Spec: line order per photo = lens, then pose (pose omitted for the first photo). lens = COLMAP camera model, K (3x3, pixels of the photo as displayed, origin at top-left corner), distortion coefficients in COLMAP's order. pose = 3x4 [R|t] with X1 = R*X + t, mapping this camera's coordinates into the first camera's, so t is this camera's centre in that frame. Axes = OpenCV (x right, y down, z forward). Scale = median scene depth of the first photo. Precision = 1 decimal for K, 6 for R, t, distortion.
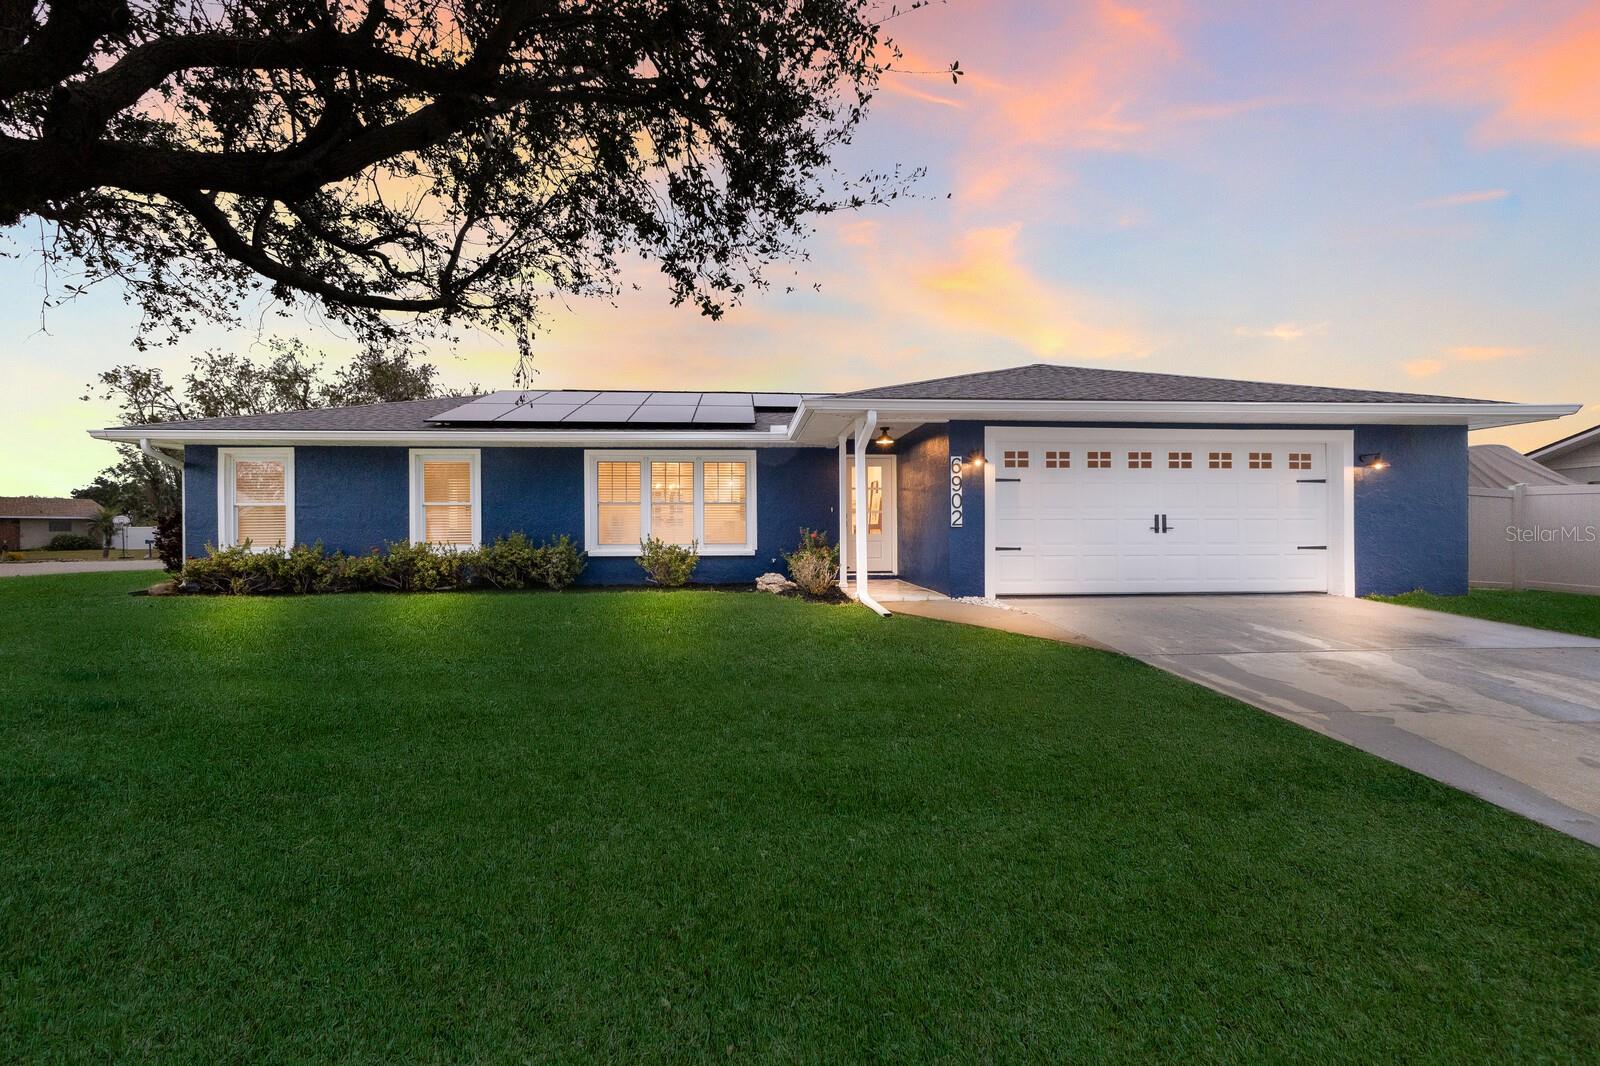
lens RADIAL K [[684.8, 0, 799.5], [0, 684.8, 524.3], [0, 0, 1]] dist [0.004295, -0.000105]
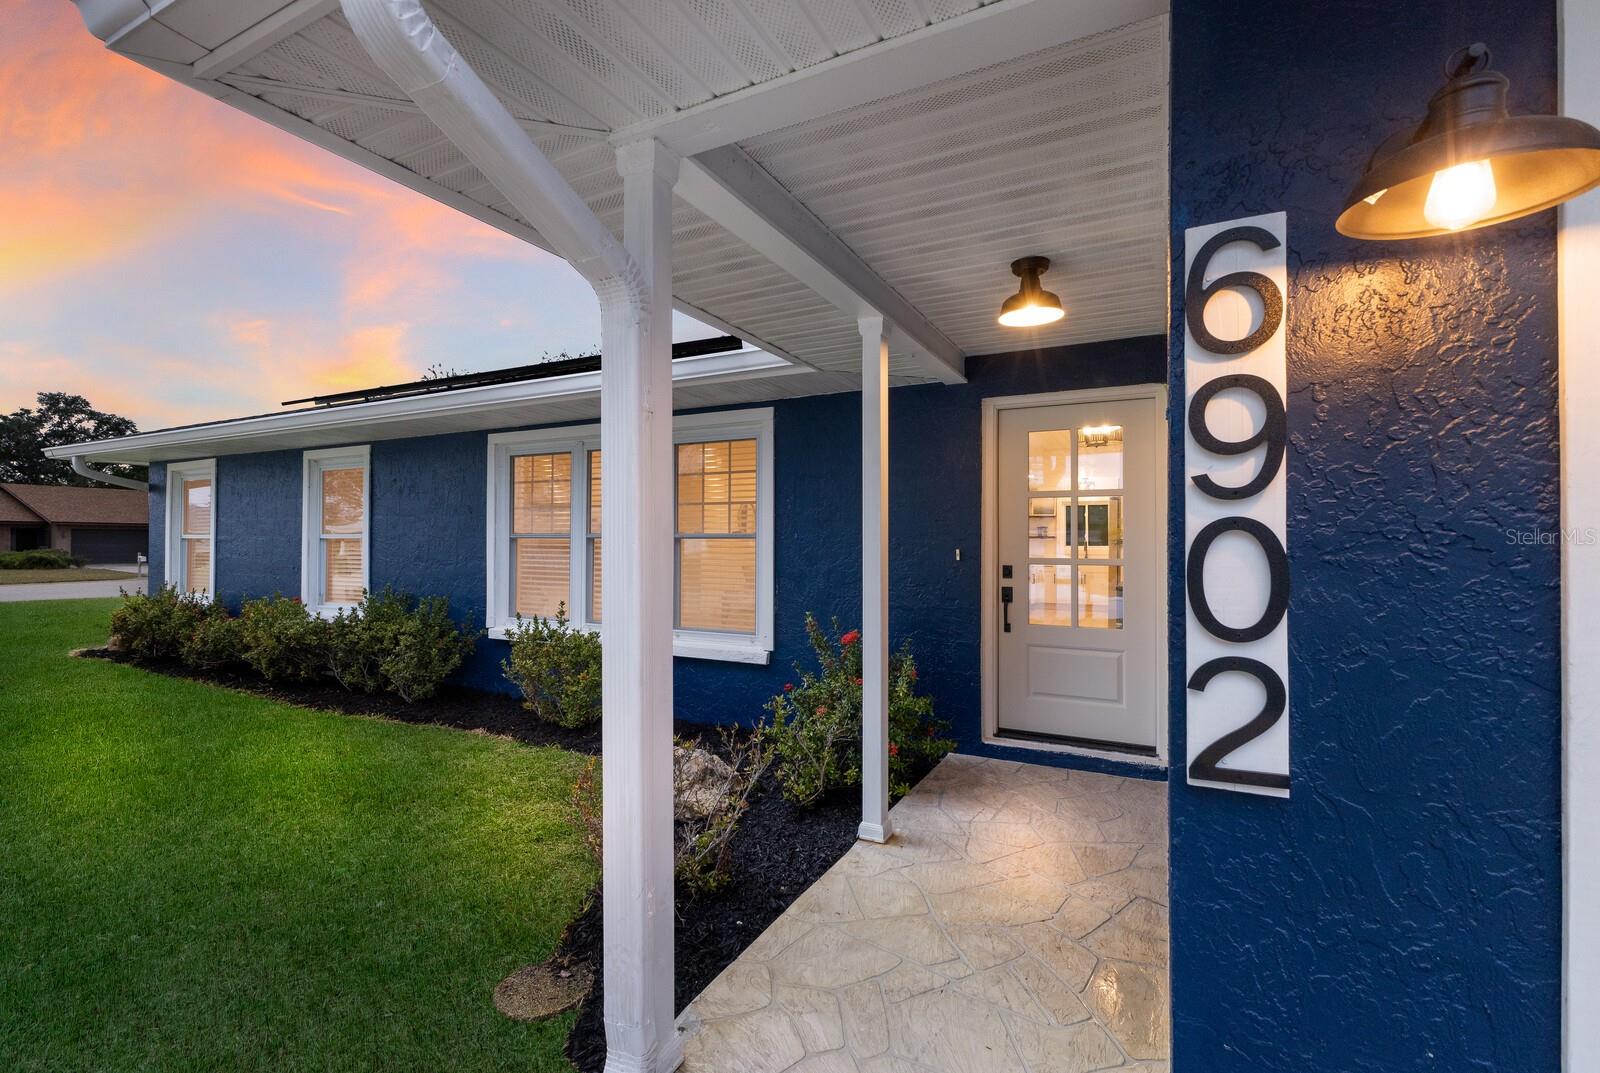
lens RADIAL K [[754.4, 0, 752.0], [0, 754.4, 537.8], [0, 0, 1]] dist [0.000510, 0.000066]
pose [[0.848310, 0.004557, -0.529481, 0.187045], [-0.005059, 0.999987, 0.000502, -0.033958], [0.529476, 0.002253, 0.848322, 0.690927]]
